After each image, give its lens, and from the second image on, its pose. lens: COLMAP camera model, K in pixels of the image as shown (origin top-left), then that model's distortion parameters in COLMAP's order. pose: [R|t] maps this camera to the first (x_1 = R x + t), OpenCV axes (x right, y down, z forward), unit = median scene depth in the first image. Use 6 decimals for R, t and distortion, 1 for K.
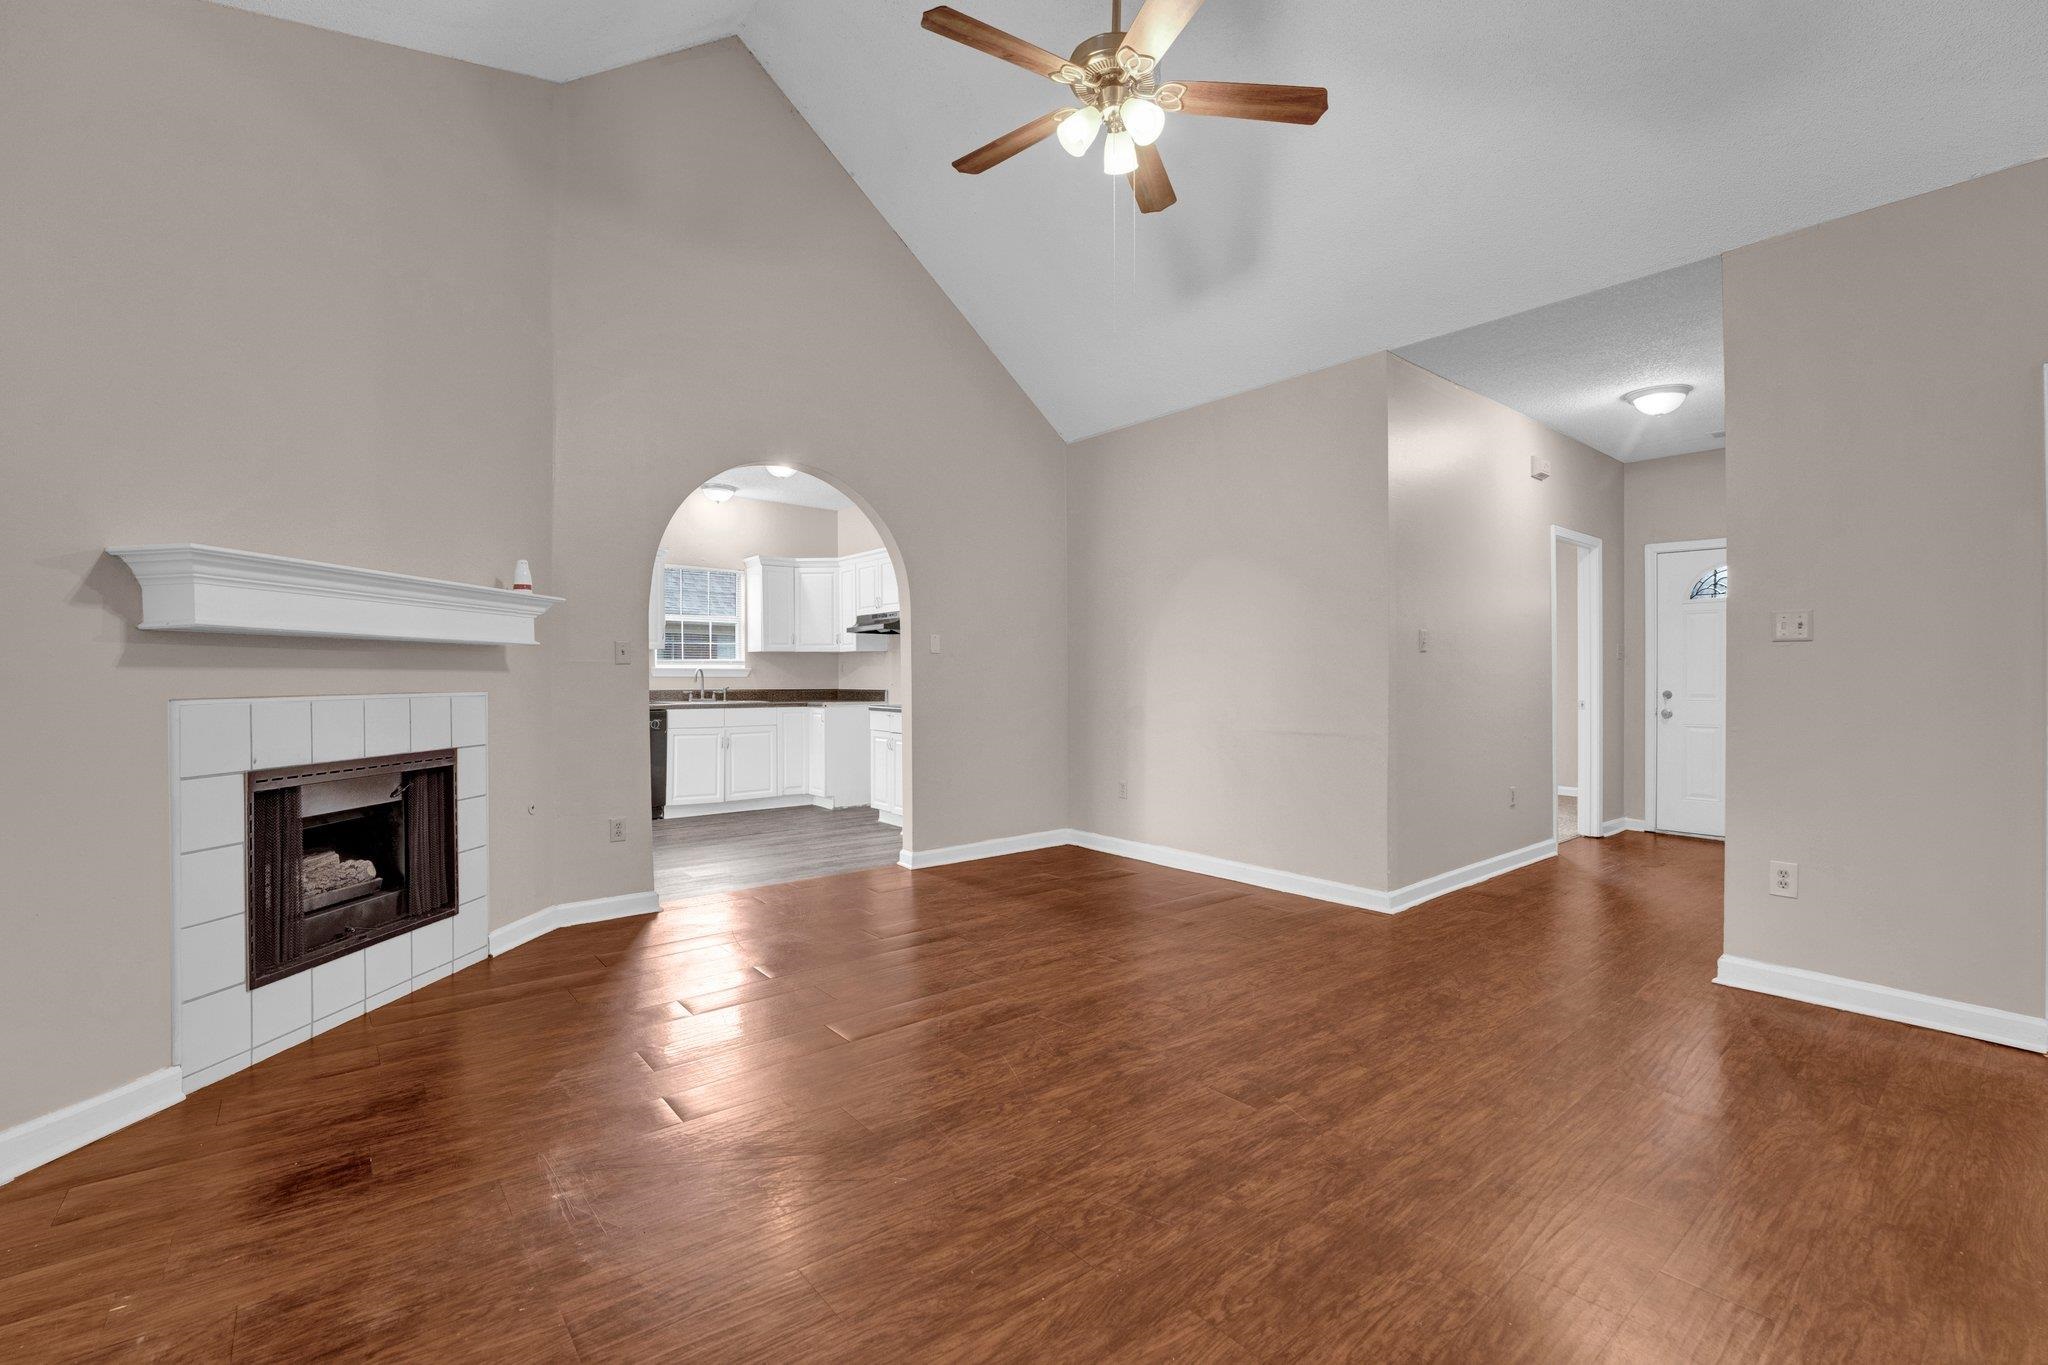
lens RADIAL K [[881.8, 0, 1019.8], [0, 881.8, 679.4], [0, 0, 1]] dist [-0.022765, 0.002528]
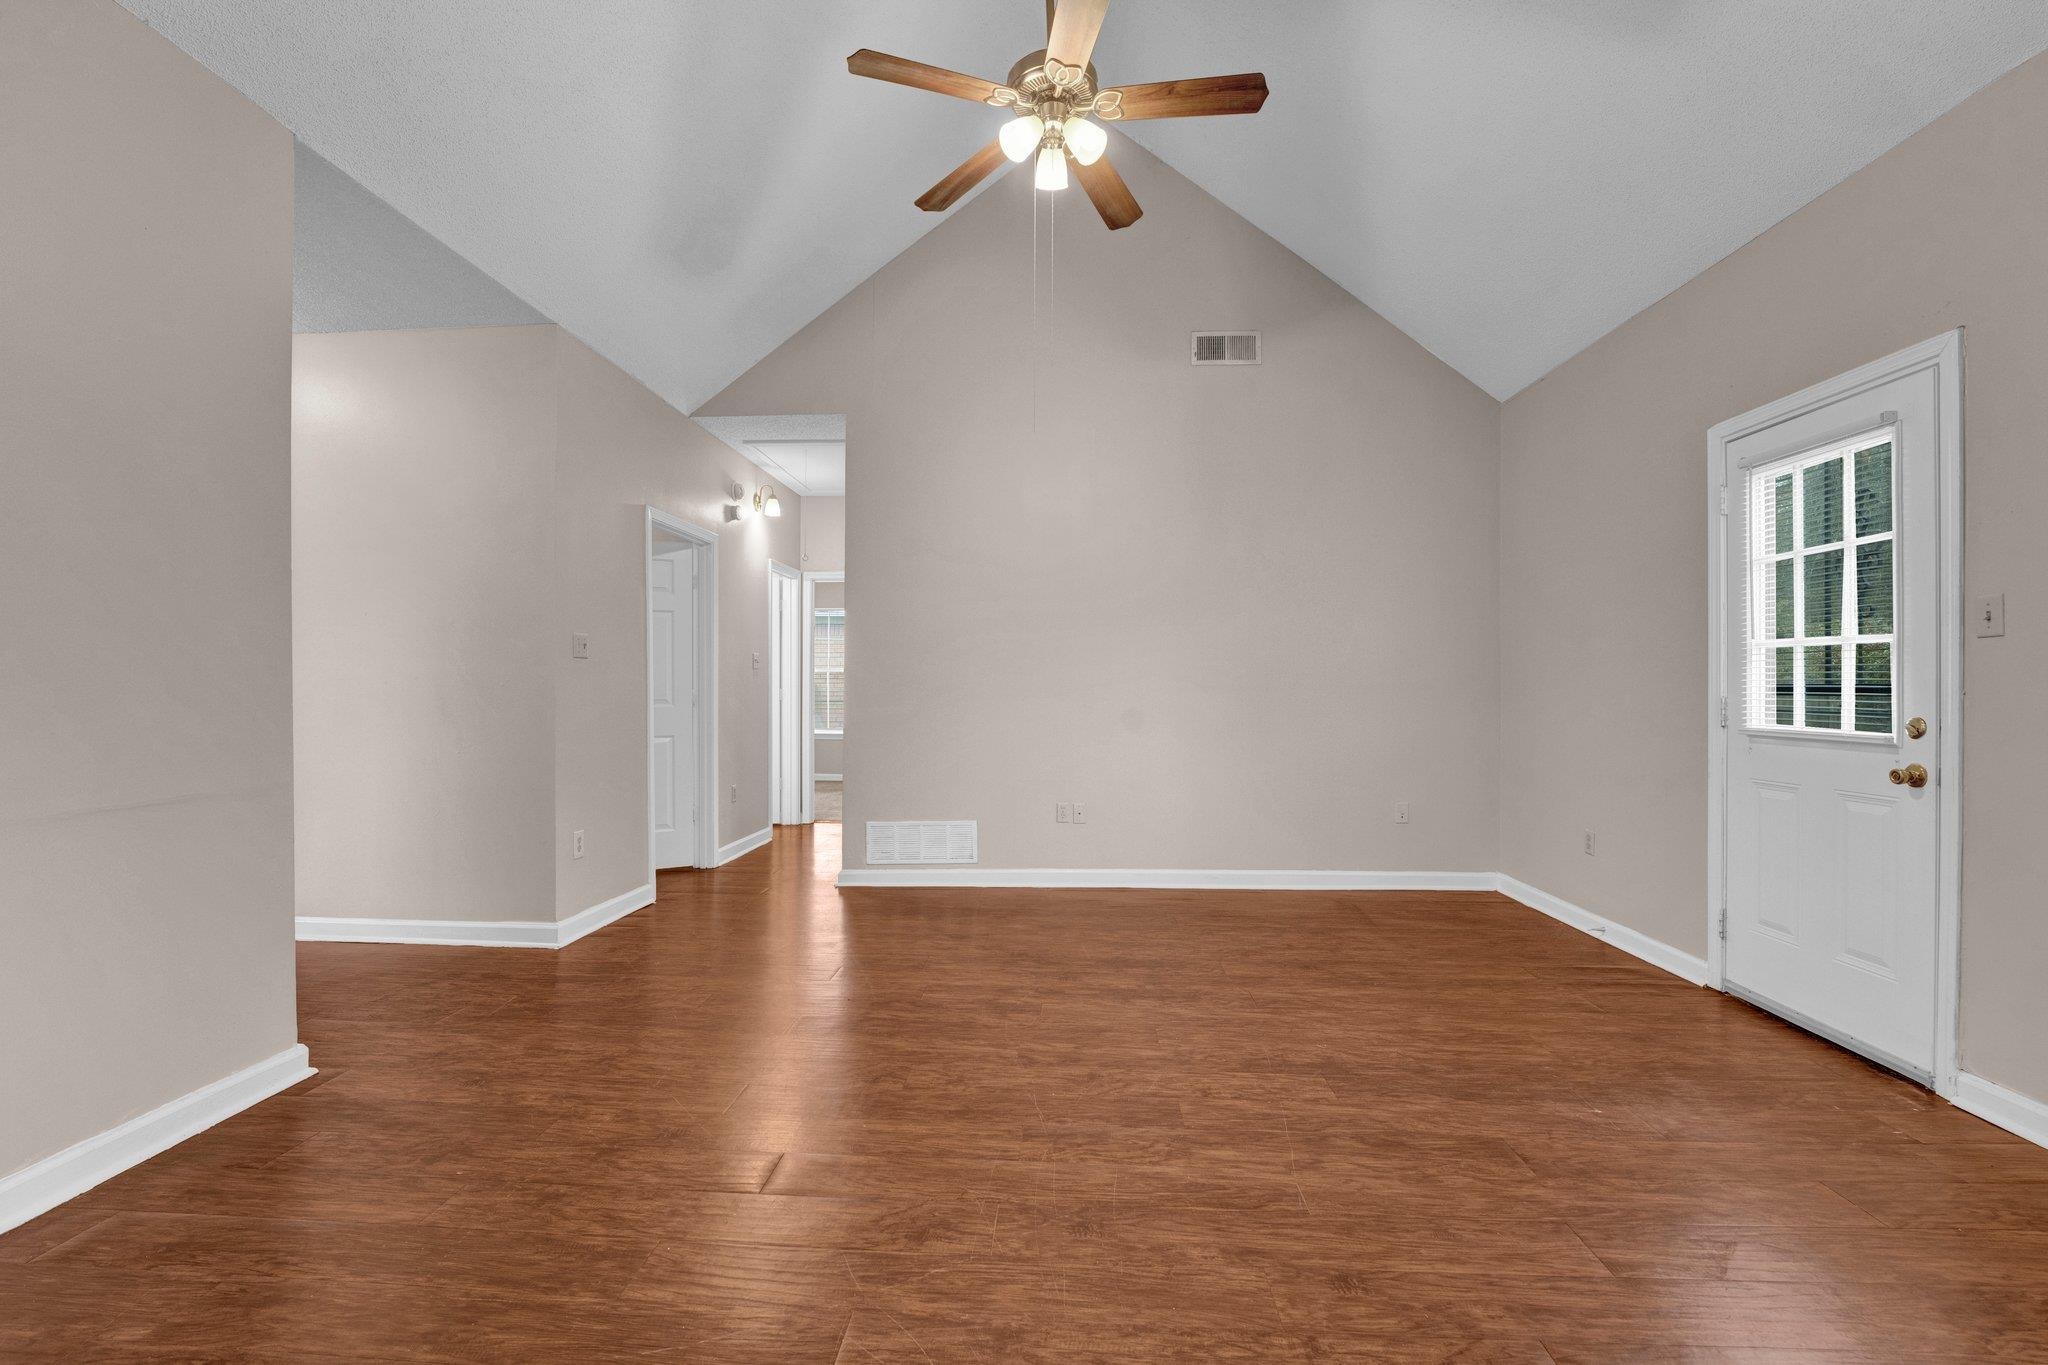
lens RADIAL K [[881.8, 0, 1020.3], [0, 881.8, 682.5], [0, 0, 1]] dist [-0.022765, 0.002528]
pose [[-0.736020, 0.001724, 0.676958, -0.452487], [-0.001701, 0.999989, -0.004396, -0.002609], [-0.676958, -0.004387, -0.736009, 1.458780]]
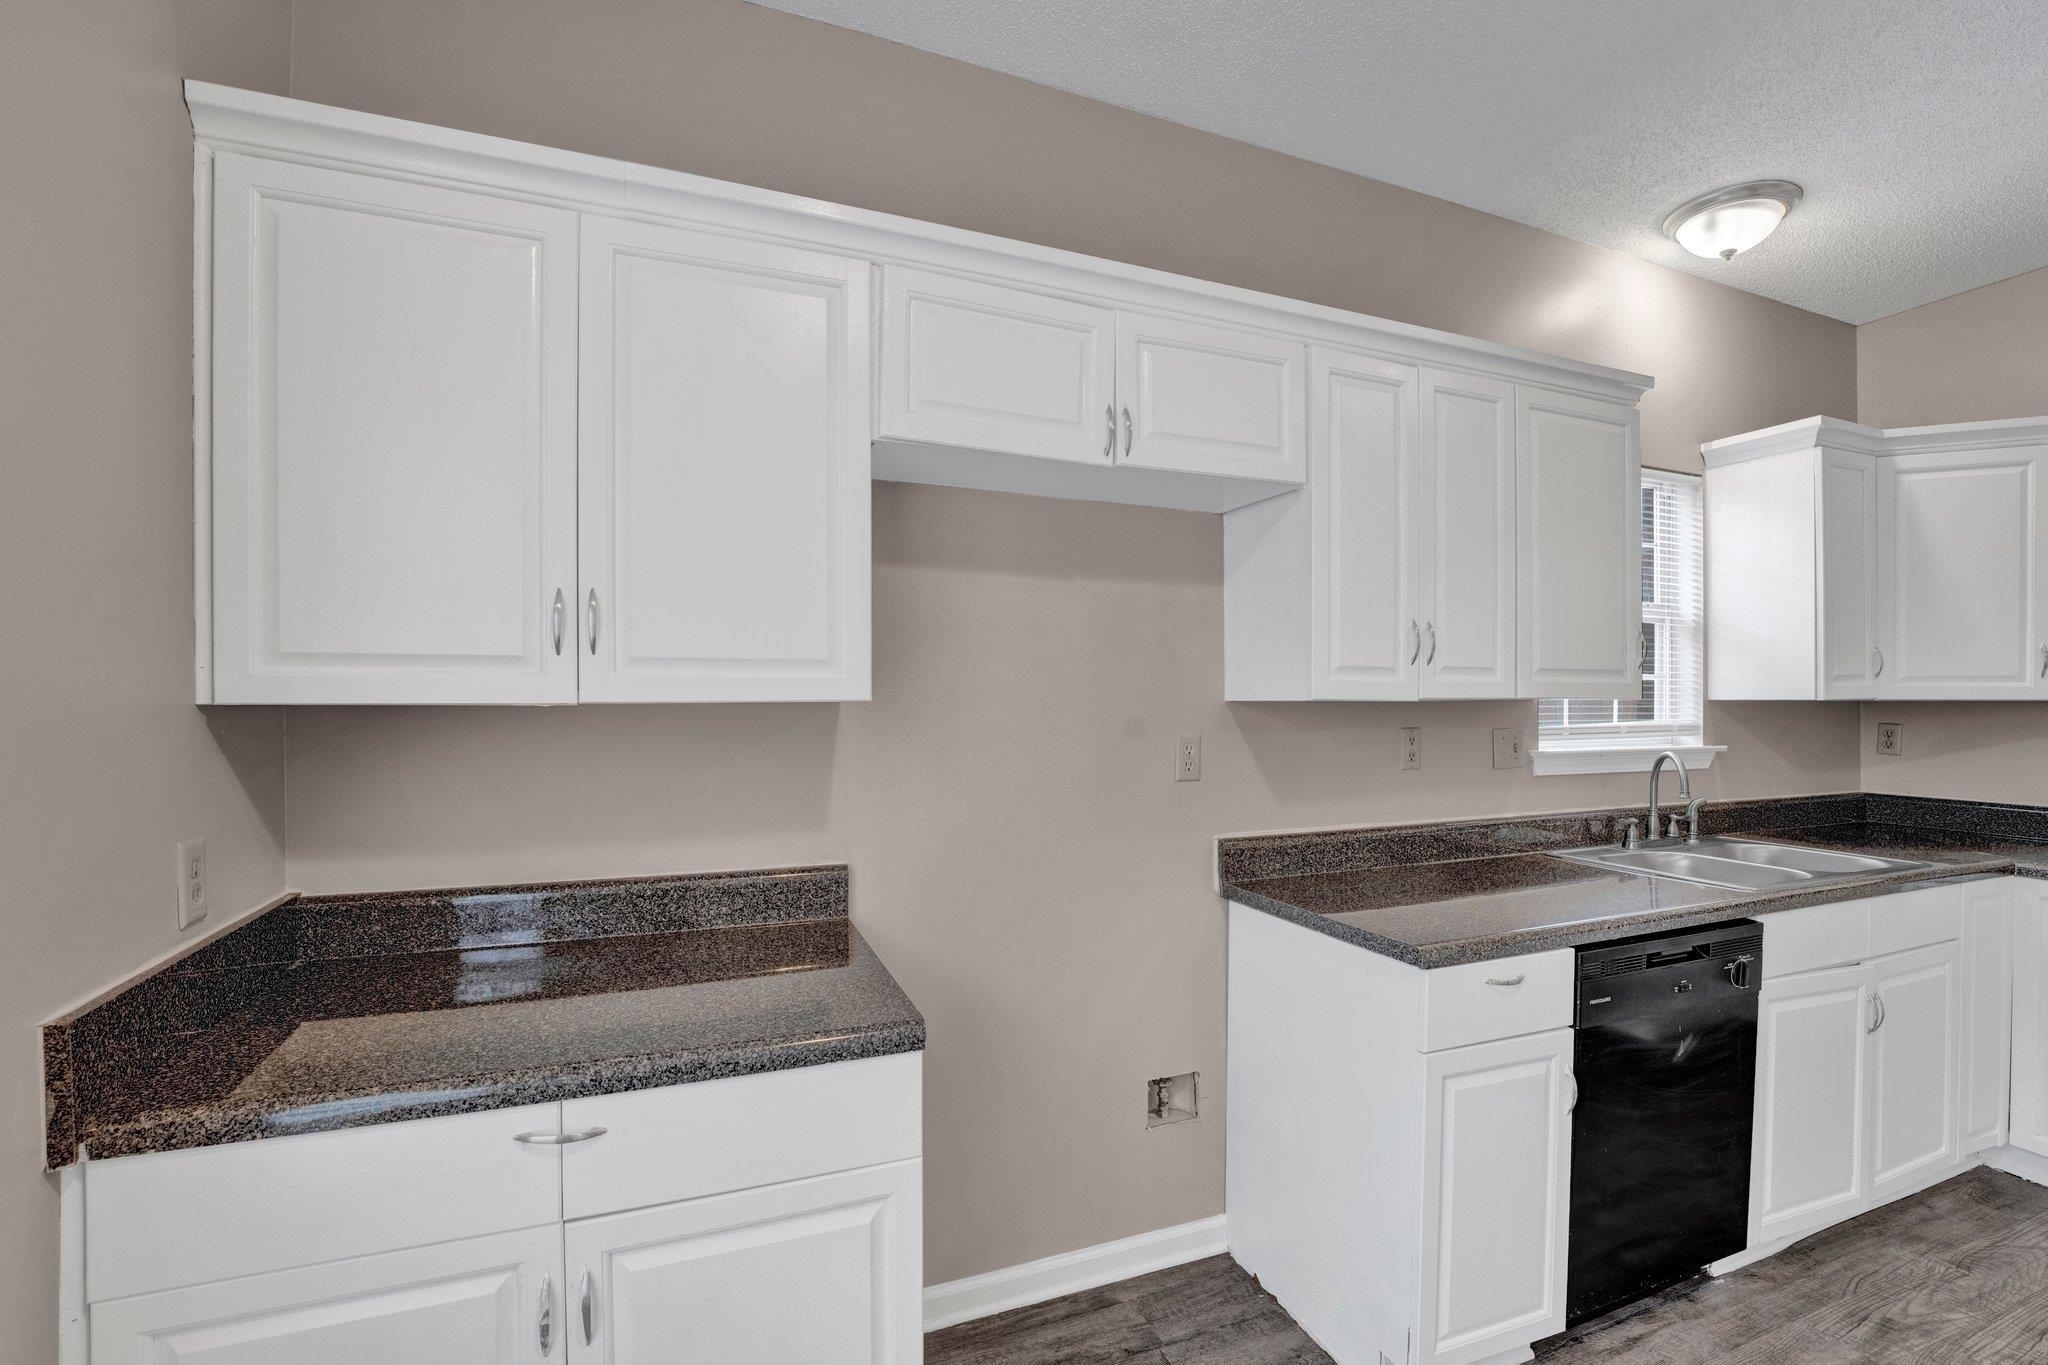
lens RADIAL K [[881.8, 0, 1023.3], [0, 881.8, 697.4], [0, 0, 1]] dist [-0.022765, 0.002528]
pose [[0.957944, 0.001113, -0.286954, -1.190807], [-0.001199, 0.999999, -0.000124, -0.078529], [0.286953, 0.000463, 0.957944, 1.425649]]
